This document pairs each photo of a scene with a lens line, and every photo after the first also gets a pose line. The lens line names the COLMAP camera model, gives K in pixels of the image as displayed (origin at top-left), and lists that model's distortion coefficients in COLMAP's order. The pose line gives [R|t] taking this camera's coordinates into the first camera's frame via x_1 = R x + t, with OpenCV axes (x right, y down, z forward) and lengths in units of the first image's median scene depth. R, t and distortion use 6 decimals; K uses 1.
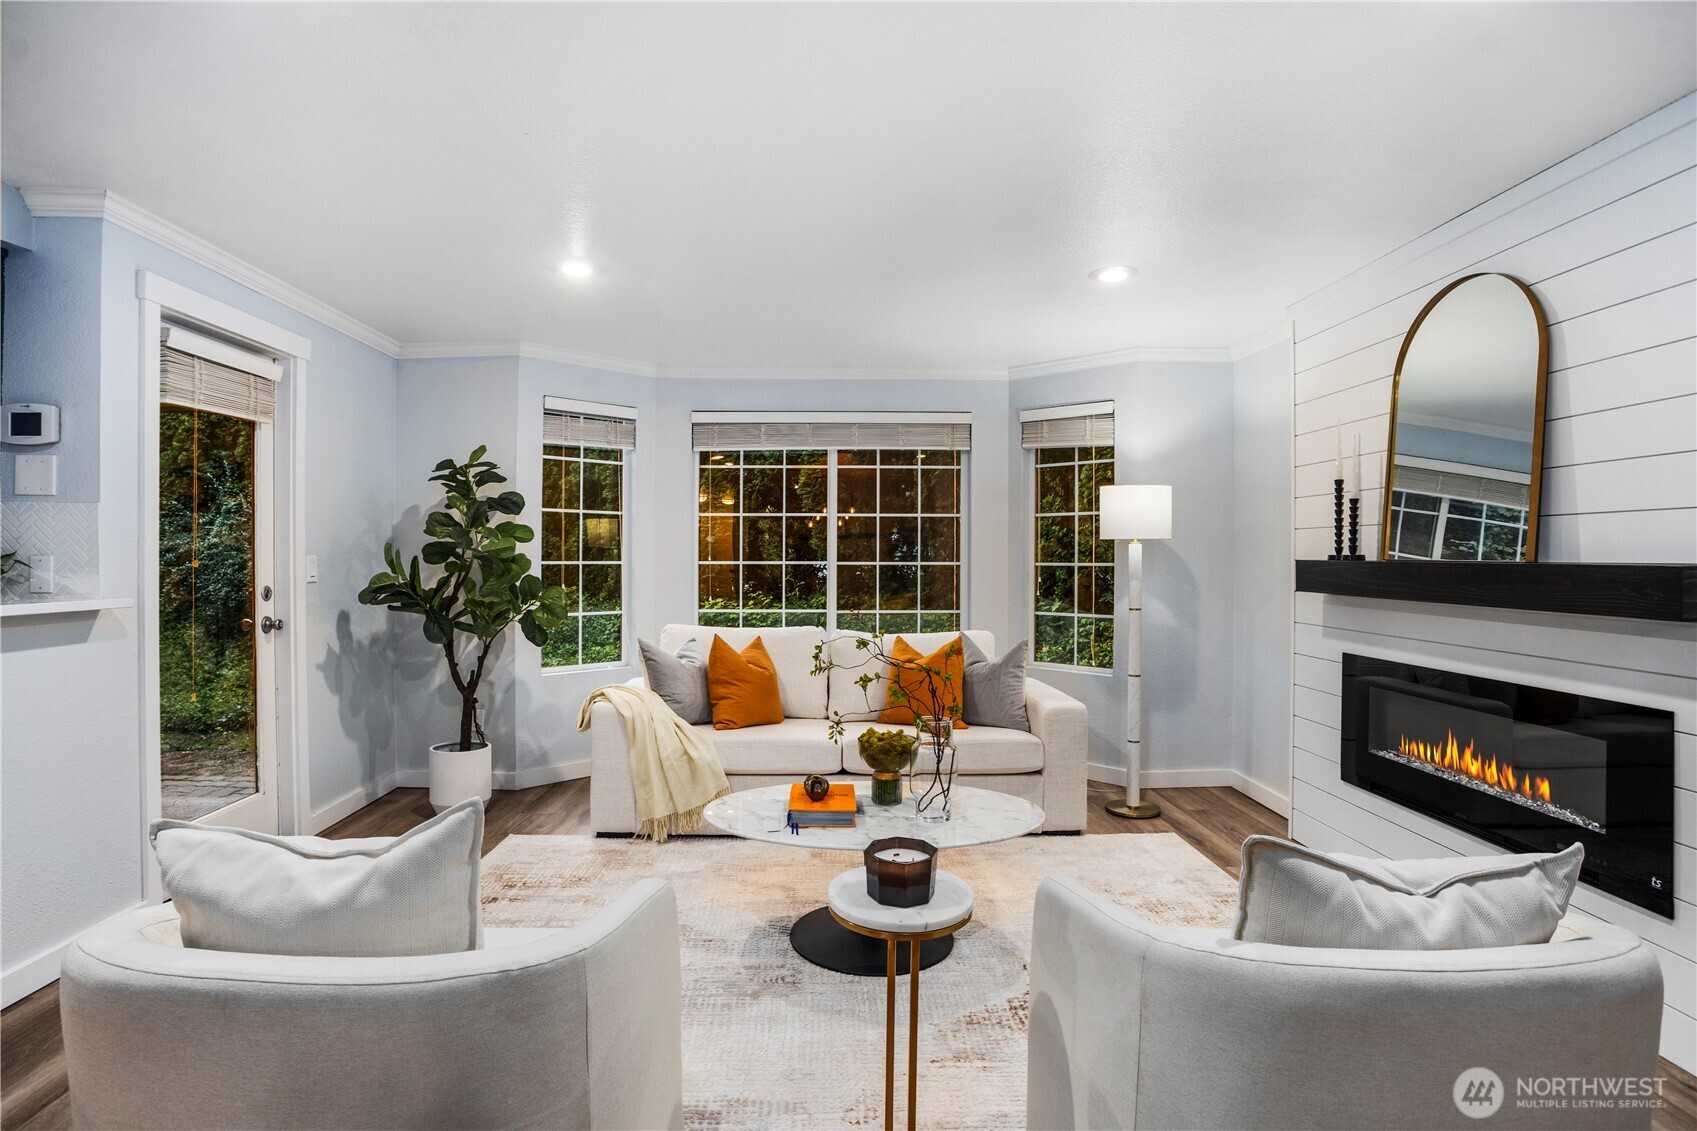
lens RADIAL K [[847.6, 0, 828.9], [0, 847.6, 568.8], [0, 0, 1]] dist [-0.068604, 0.029167]
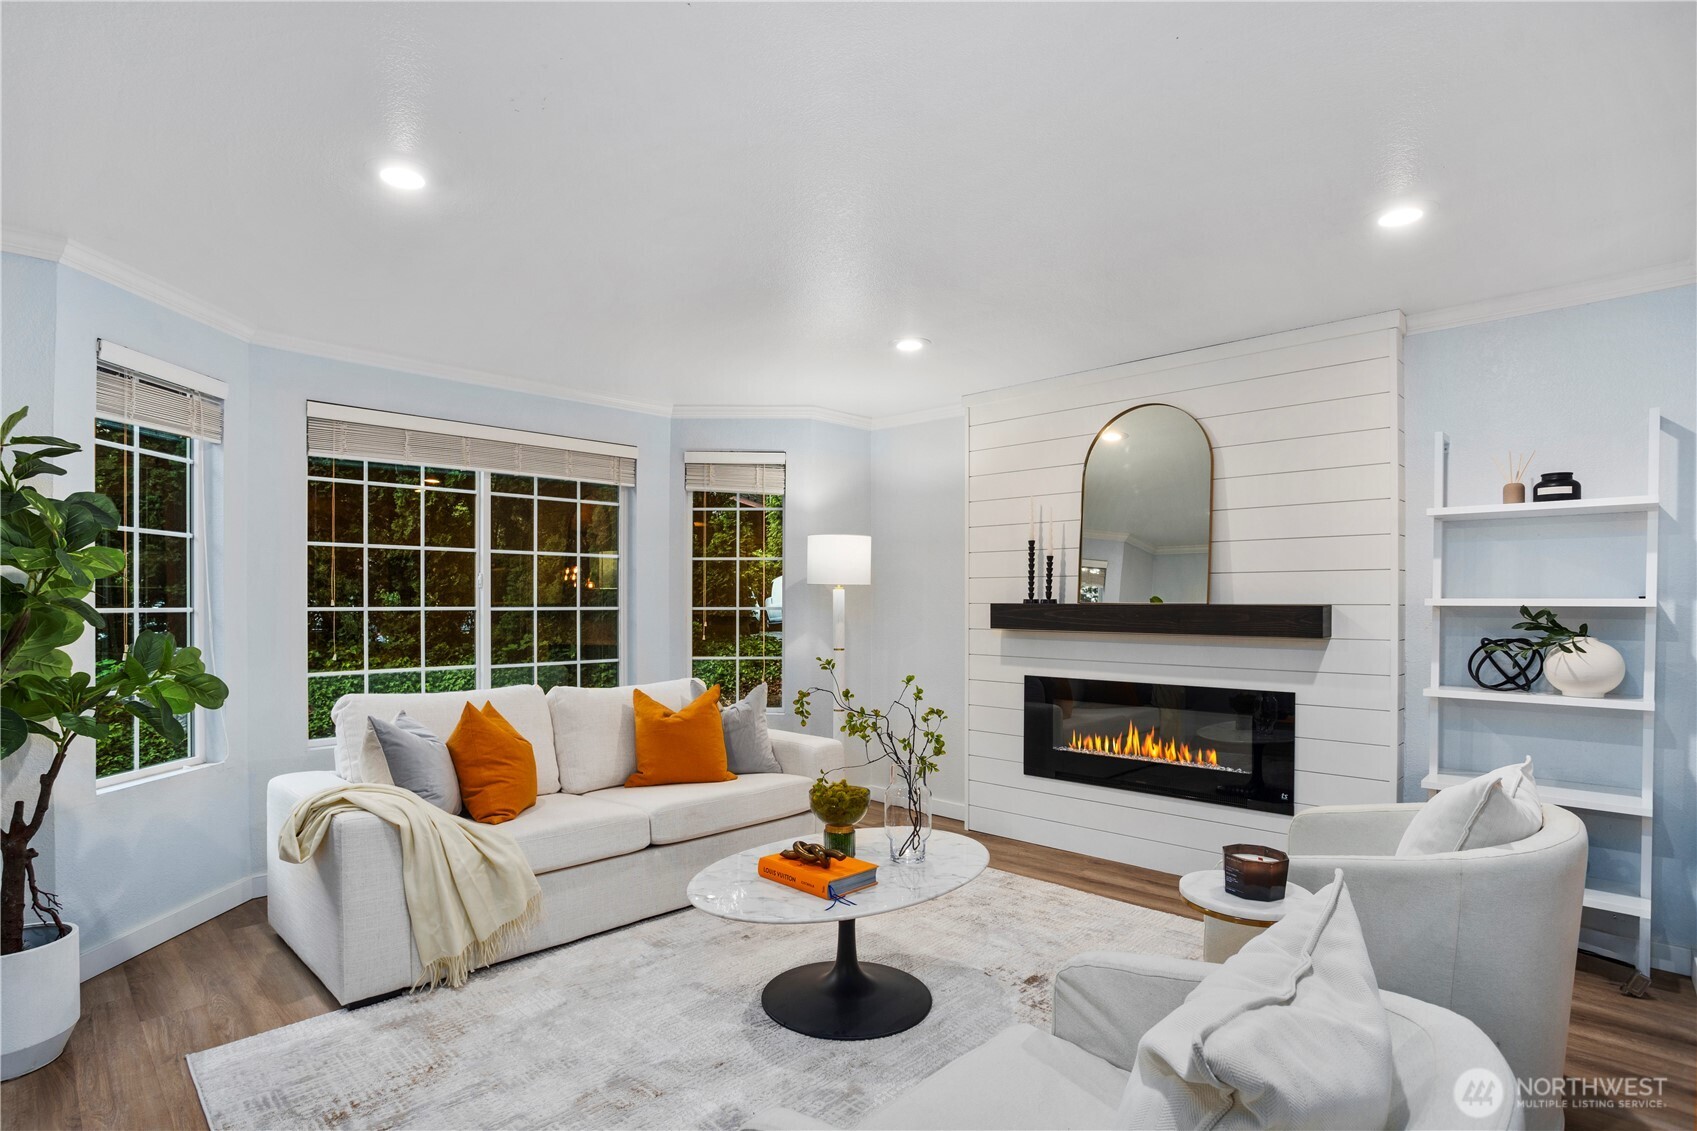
lens RADIAL K [[847.6, 0, 891.0], [0, 847.6, 612.2], [0, 0, 1]] dist [-0.068604, 0.029167]
pose [[0.714641, -0.009077, 0.699432, -0.391962], [0.009783, 0.999948, 0.002981, -0.002667], [-0.699423, 0.004712, 0.714693, 0.191574]]
